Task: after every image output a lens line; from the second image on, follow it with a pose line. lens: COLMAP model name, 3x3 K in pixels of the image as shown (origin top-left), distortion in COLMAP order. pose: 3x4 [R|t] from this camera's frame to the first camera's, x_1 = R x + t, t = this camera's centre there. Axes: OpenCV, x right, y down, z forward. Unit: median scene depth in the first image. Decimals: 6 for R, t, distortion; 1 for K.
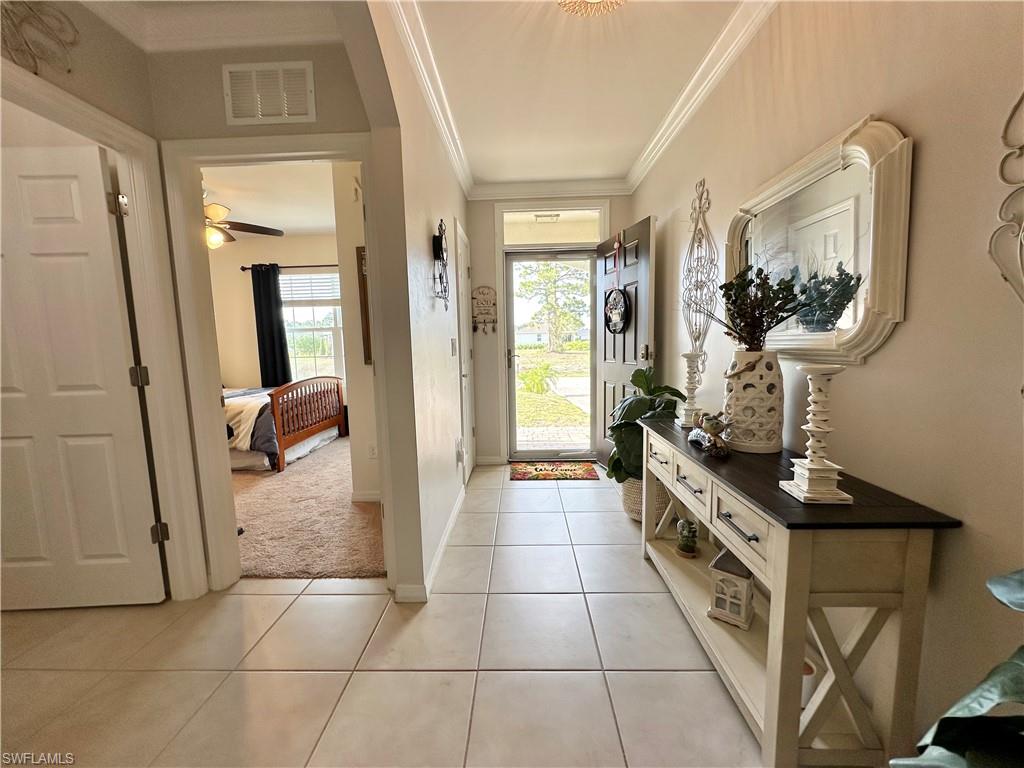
lens RADIAL K [[409.5, 0, 511.1], [0, 409.5, 382.8], [0, 0, 1]] dist [-0.005438, 0.000741]
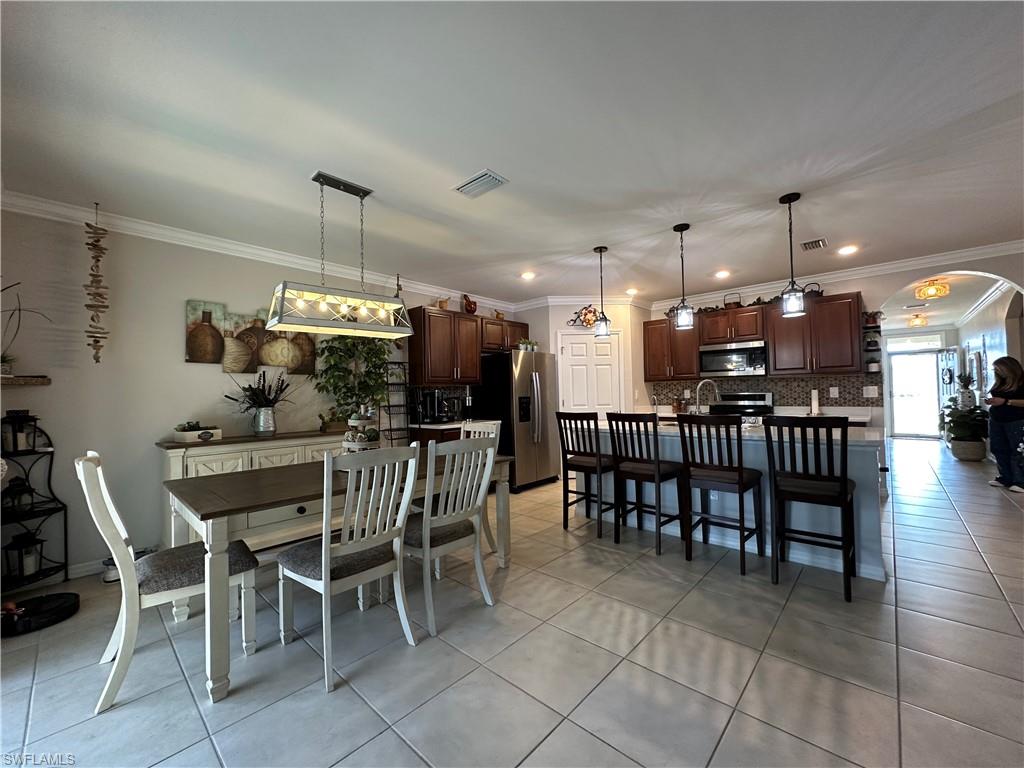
lens RADIAL K [[409.5, 0, 511.3], [0, 409.5, 387.3], [0, 0, 1]] dist [-0.005438, 0.000741]
pose [[0.755965, -0.002659, -0.654607, -0.158665], [-0.067906, 0.994278, -0.082459, 0.324851], [0.651080, 0.106788, 0.751459, -2.984374]]
